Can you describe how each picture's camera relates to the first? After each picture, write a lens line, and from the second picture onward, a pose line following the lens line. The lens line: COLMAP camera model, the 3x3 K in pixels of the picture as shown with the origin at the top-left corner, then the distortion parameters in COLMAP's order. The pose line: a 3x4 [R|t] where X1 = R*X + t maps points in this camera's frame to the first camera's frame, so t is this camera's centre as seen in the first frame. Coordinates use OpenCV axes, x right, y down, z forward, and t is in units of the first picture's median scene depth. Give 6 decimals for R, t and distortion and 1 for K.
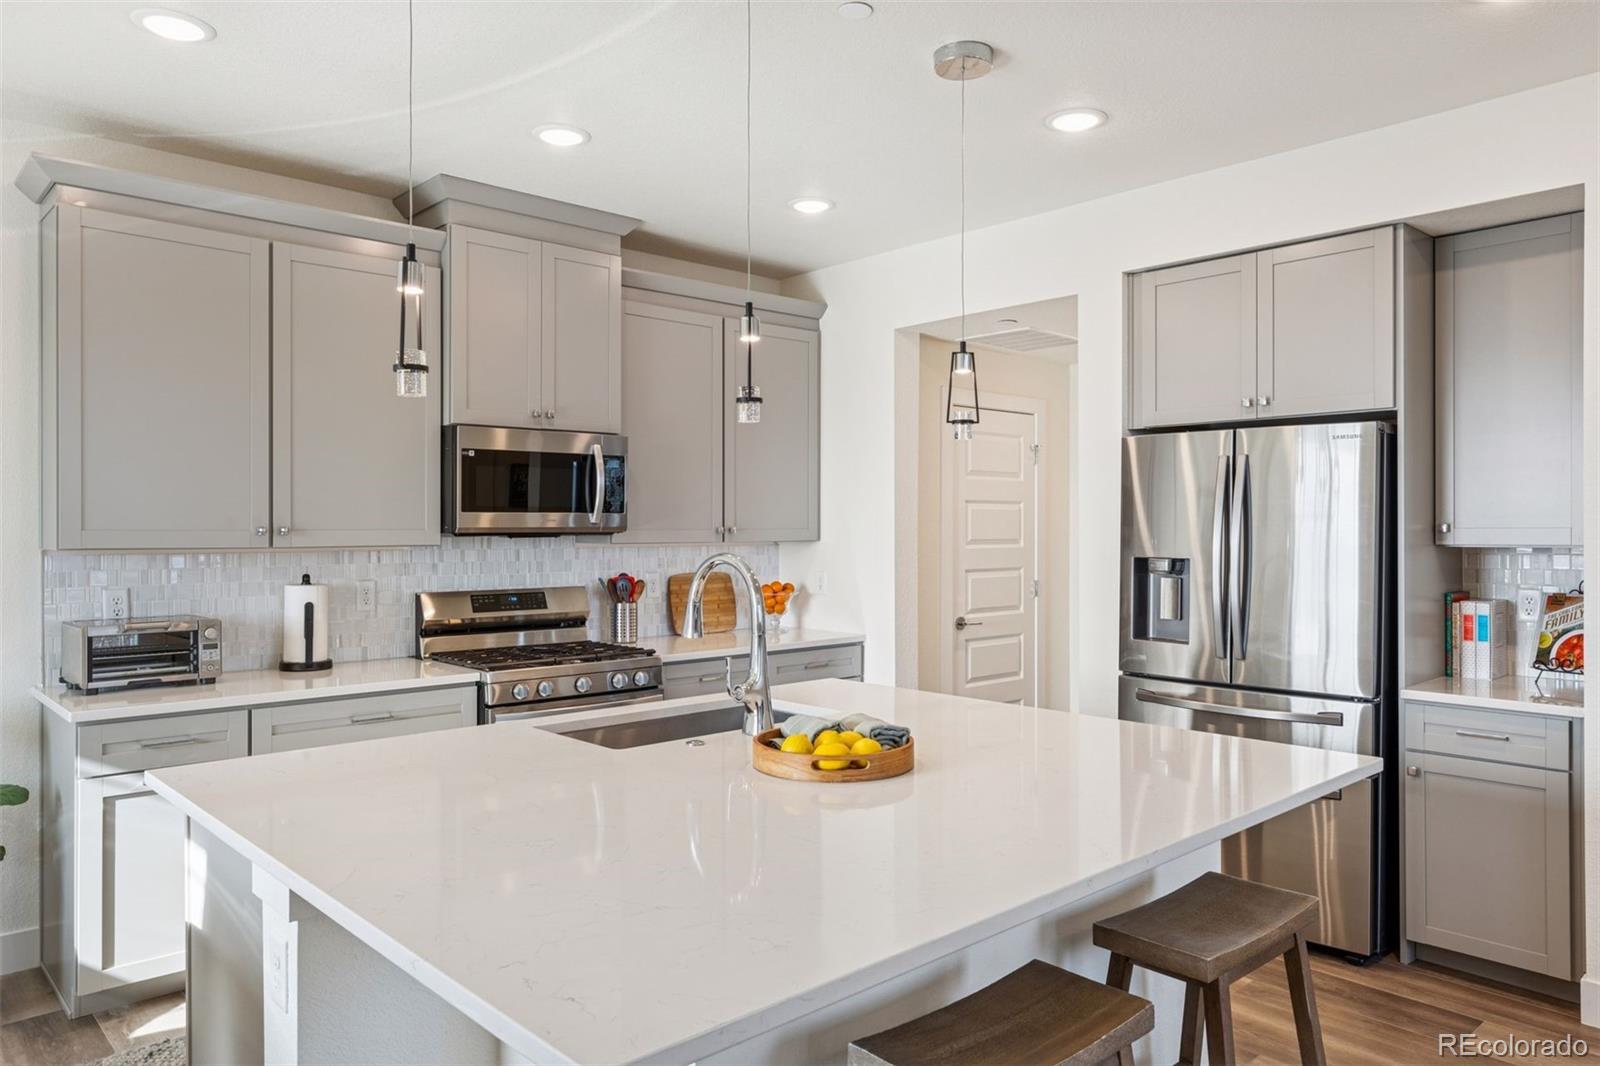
lens RADIAL K [[1077.1, 0, 804.6], [0, 1077.1, 527.8], [0, 0, 1]] dist [-0.005777, 0.002765]
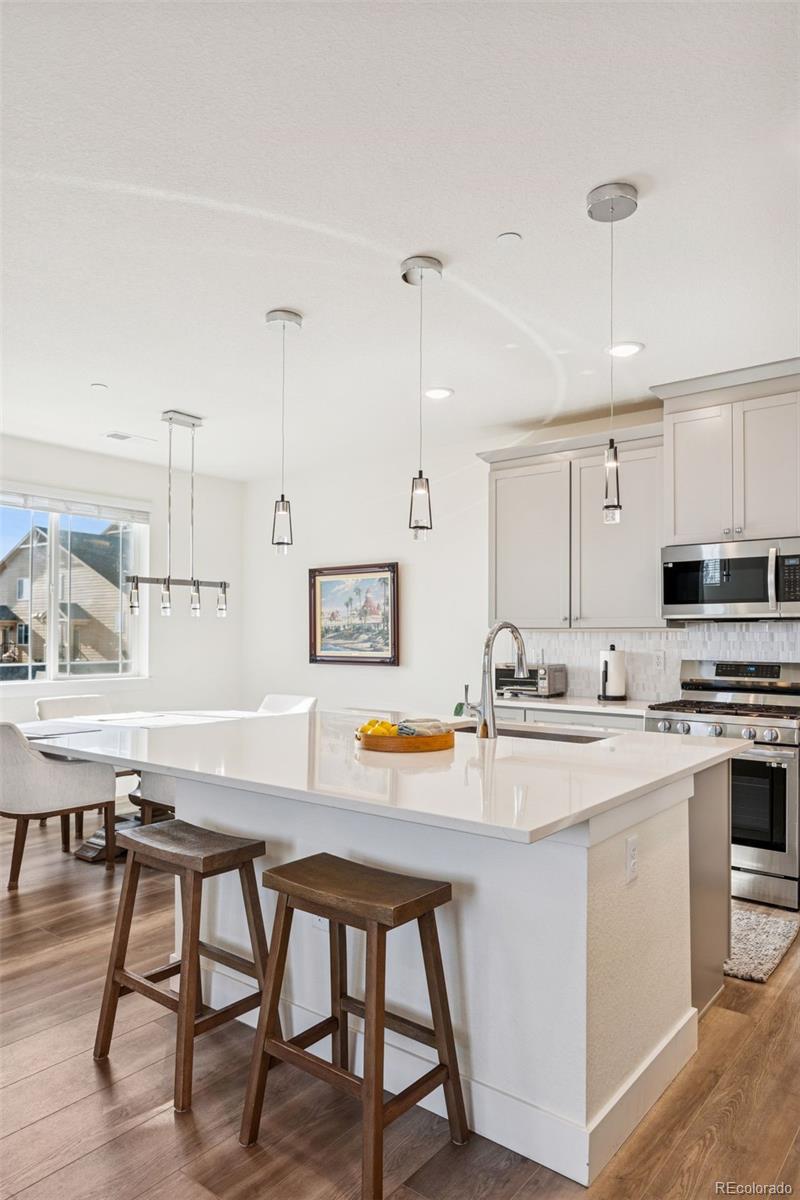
lens RADIAL K [[770.7, 0, 404.0], [0, 770.7, 623.3], [0, 0, 1]] dist [0.001504, 0.004328]
pose [[0.154544, -0.015778, -0.987860, 0.686615], [-0.005127, 0.999846, -0.016772, 0.030787], [0.987973, 0.007657, 0.154440, 0.471495]]
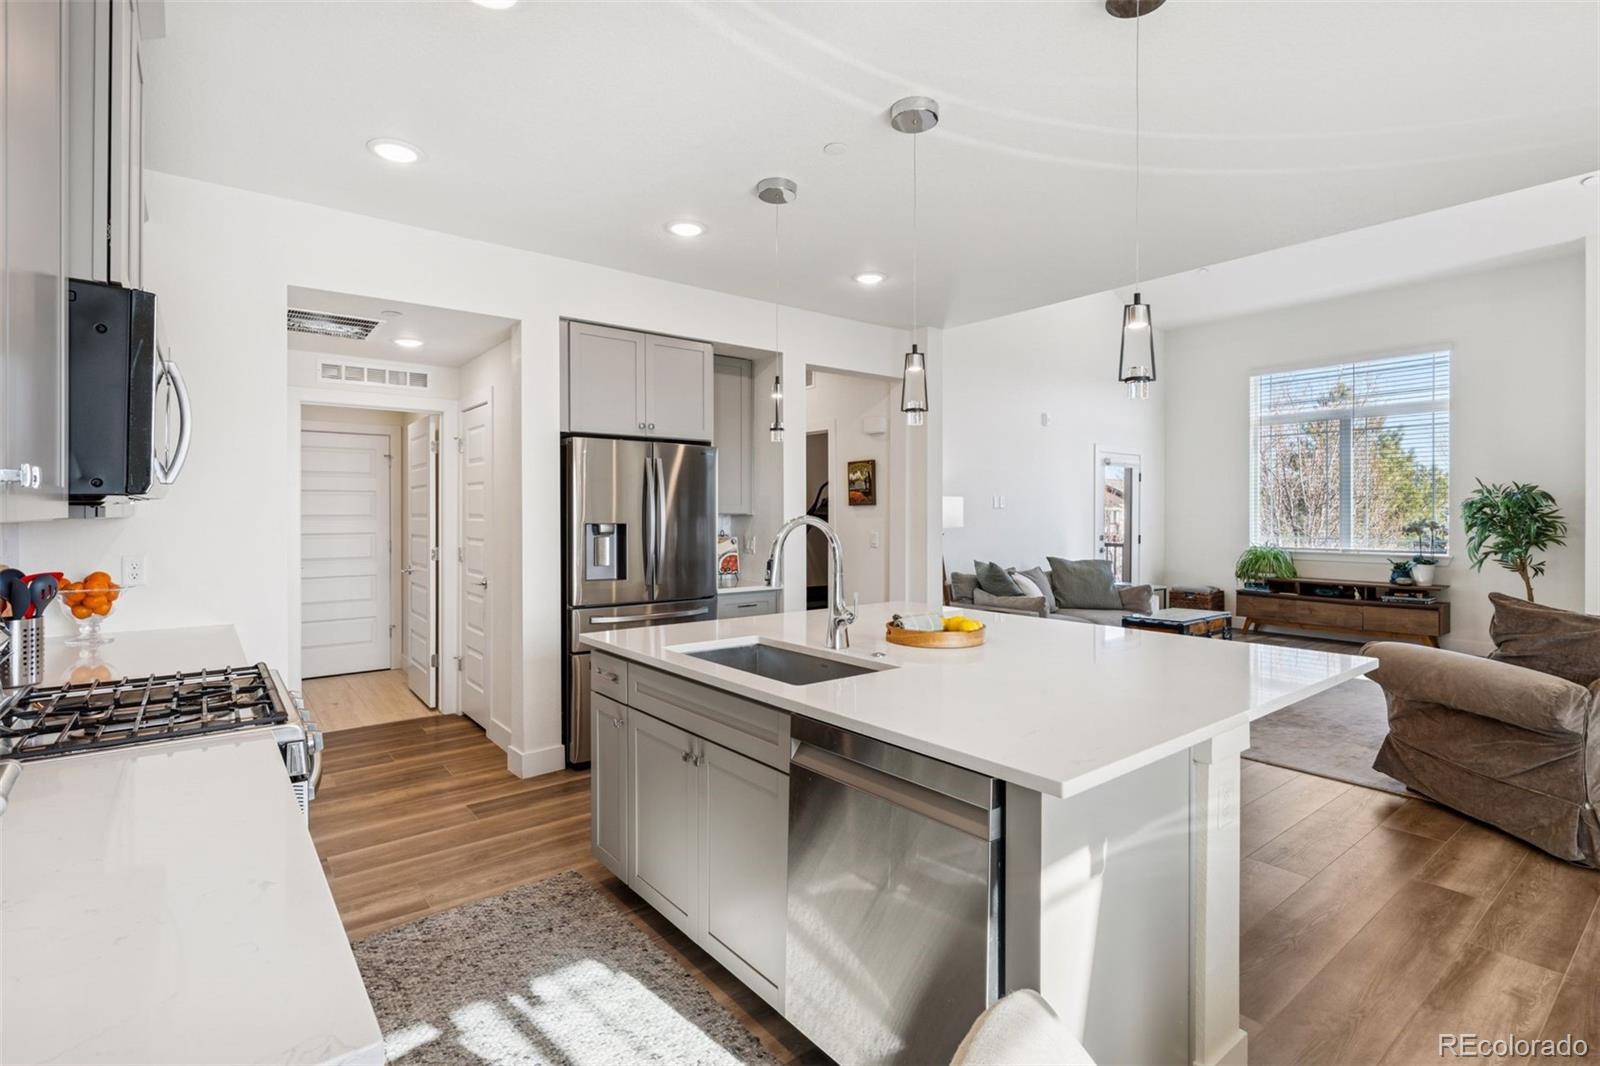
lens RADIAL K [[755.1, 0, 798.5], [0, 755.1, 520.8], [0, 0, 1]] dist [0.000913, 0.001363]
pose [[0.080398, -0.009340, 0.996719, -0.659736], [0.001213, 0.999956, 0.009273, 0.014073], [-0.996762, 0.000464, 0.080406, 0.644093]]
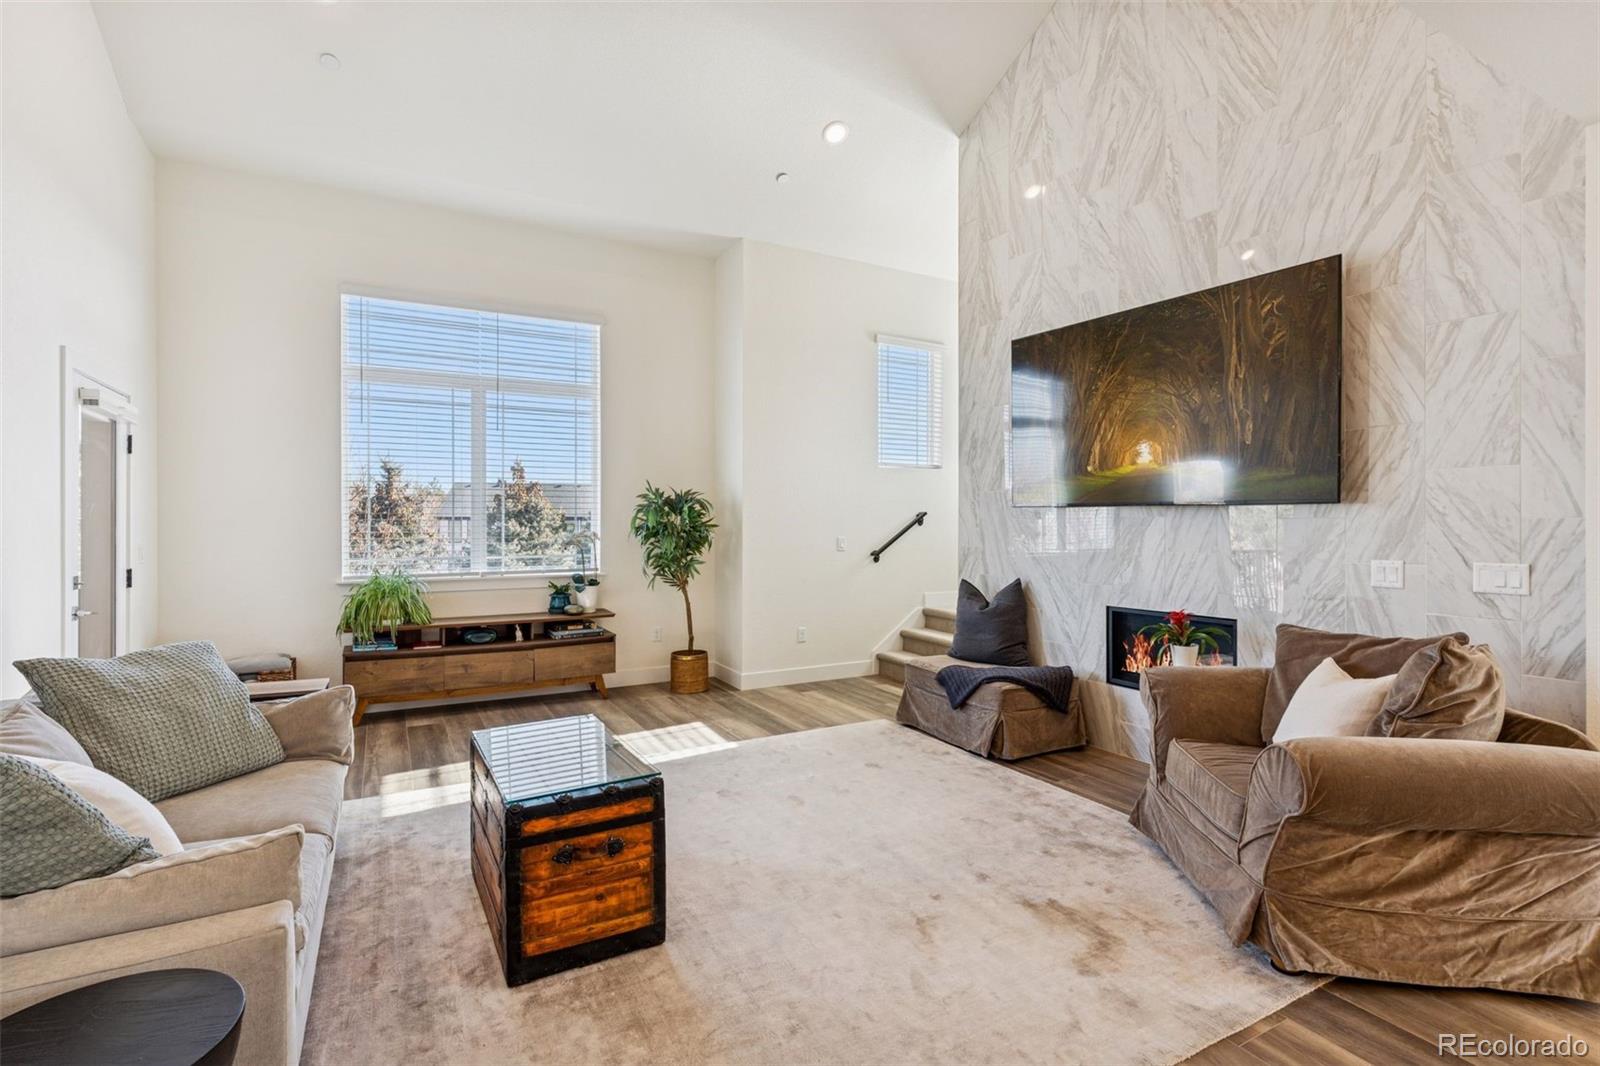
lens RADIAL K [[755.1, 0, 804.6], [0, 755.1, 526.8], [0, 0, 1]] dist [0.000913, 0.001363]
pose [[-0.972500, -0.000265, 0.232903, 0.522082], [0.001681, 0.999965, 0.008156, 0.013359], [-0.232897, 0.008323, -0.972466, 0.607547]]
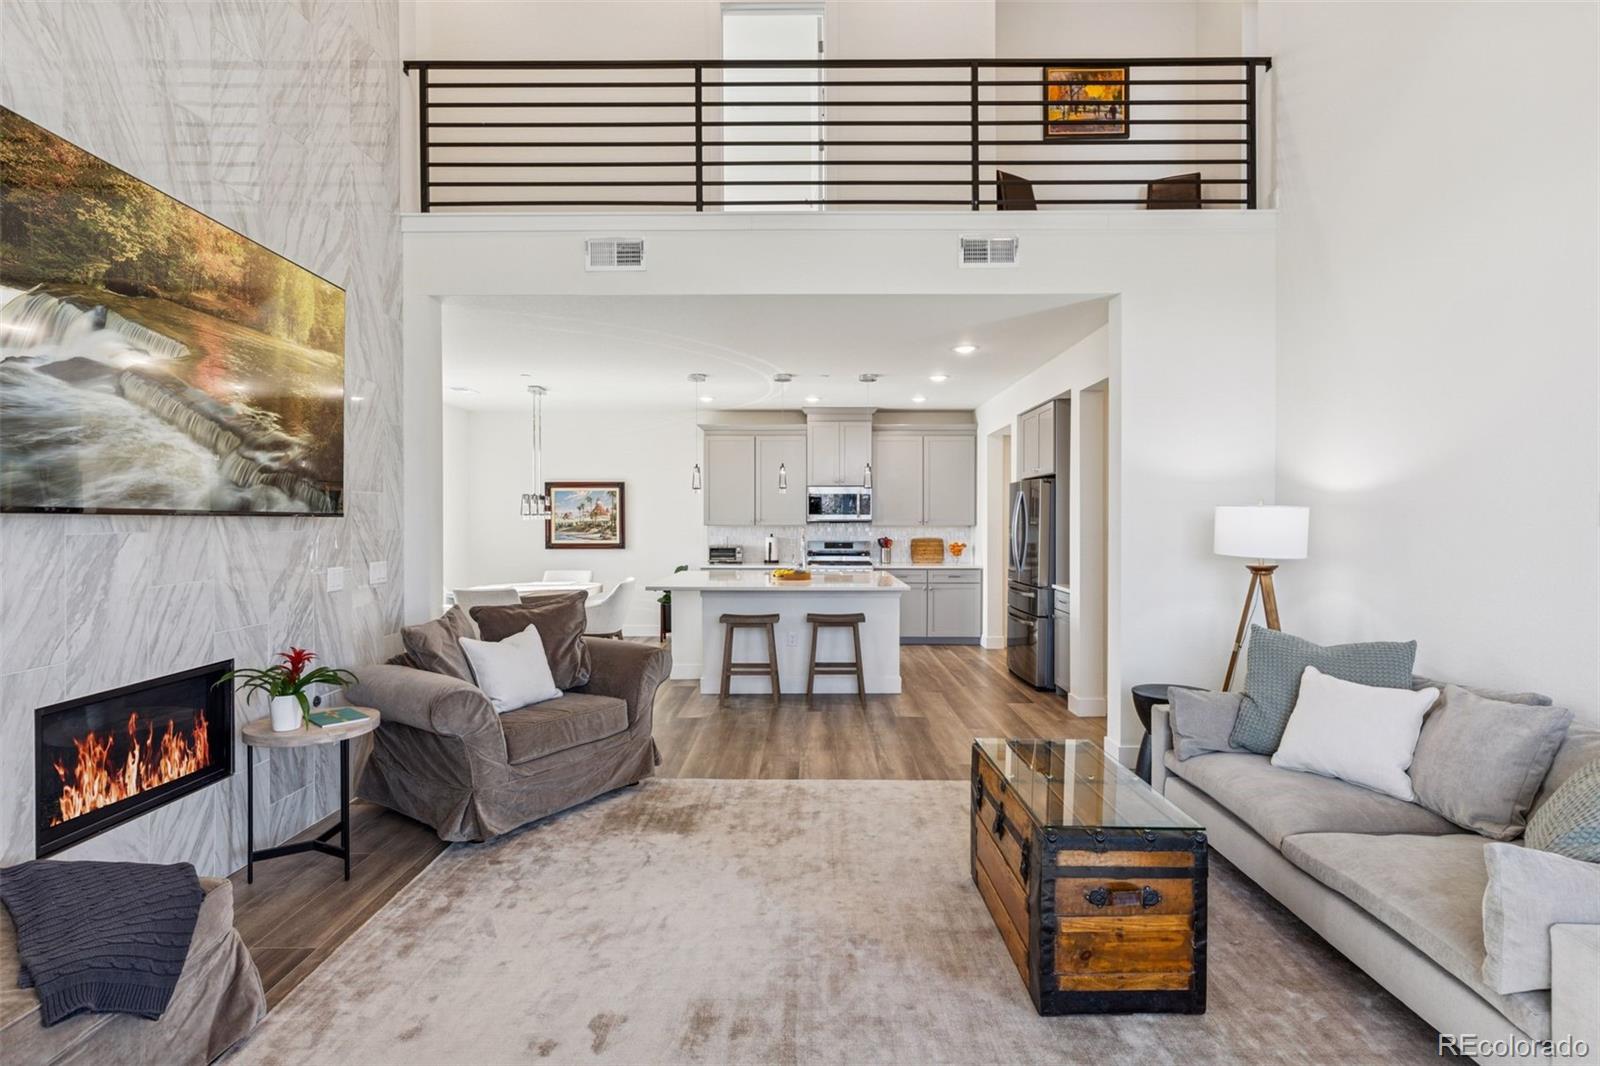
lens RADIAL K [[755.1, 0, 803.7], [0, 755.1, 523.5], [0, 0, 1]] dist [0.000913, 0.001363]
pose [[0.729726, 0.005983, -0.683713, 1.152072], [-0.001579, 0.999974, 0.007065, -0.004481], [0.683738, -0.004076, 0.729717, -0.594546]]
